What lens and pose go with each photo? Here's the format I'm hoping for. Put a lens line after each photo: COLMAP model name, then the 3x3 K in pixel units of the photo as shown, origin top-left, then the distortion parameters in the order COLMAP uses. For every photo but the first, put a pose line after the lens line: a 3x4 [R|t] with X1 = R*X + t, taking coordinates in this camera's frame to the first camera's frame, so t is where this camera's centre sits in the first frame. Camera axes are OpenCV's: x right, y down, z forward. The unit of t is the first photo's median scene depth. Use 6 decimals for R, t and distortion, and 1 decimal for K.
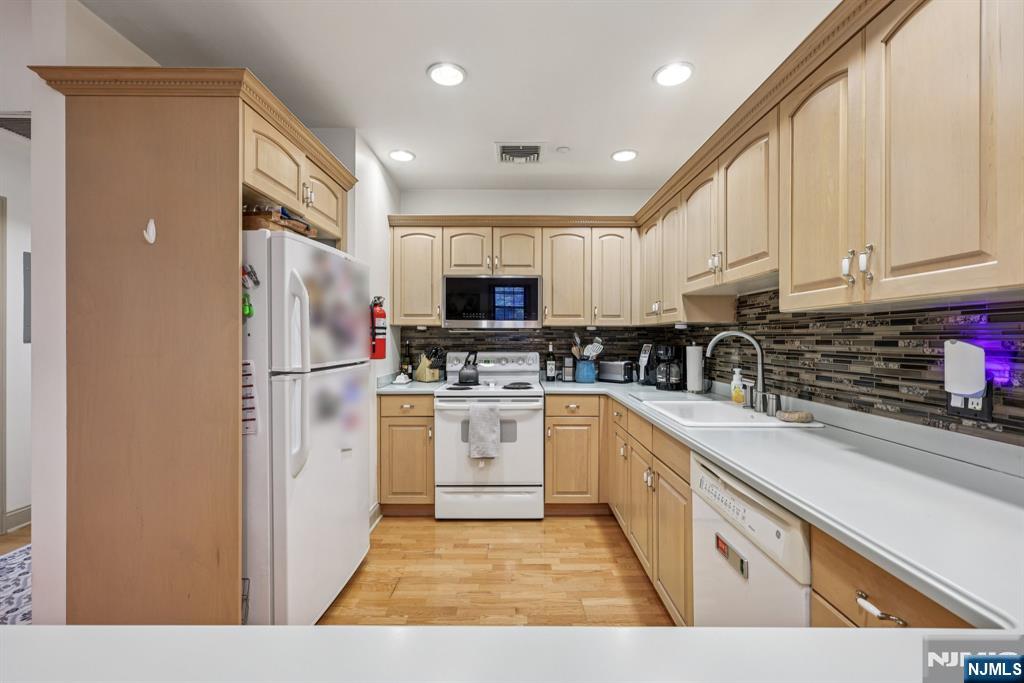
lens RADIAL K [[429.5, 0, 515.0], [0, 429.5, 337.7], [0, 0, 1]] dist [0.003166, 0.000274]
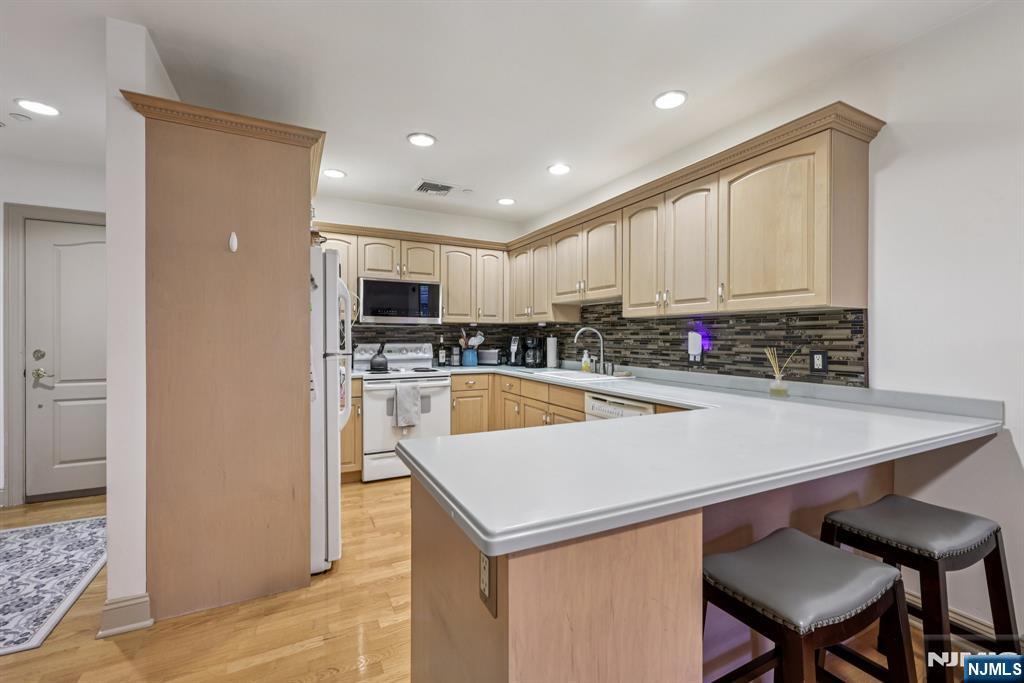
lens RADIAL K [[433.6, 0, 510.6], [0, 433.6, 337.5], [0, 0, 1]] dist [0.001556, 0.000122]
pose [[0.890031, 0.000415, 0.455900, -0.413192], [-0.003198, 0.999981, 0.005332, 0.012350], [-0.455889, -0.006204, 0.890015, -0.287460]]
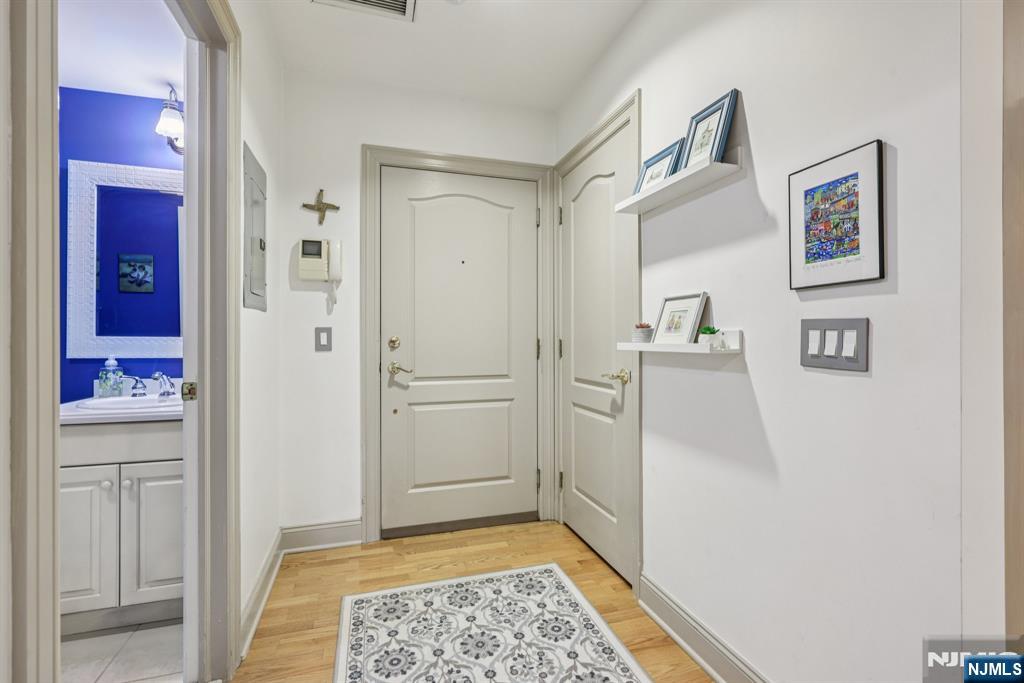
lens RADIAL K [[462.4, 0, 510.4], [0, 462.4, 336.7], [0, 0, 1]] dist [0.000305, 0.000022]
pose [[0.956658, -0.003069, 0.291196, -1.075414], [0.003053, 0.999995, 0.000507, 0.056751], [-0.291197, 0.000404, 0.956663, 0.376431]]
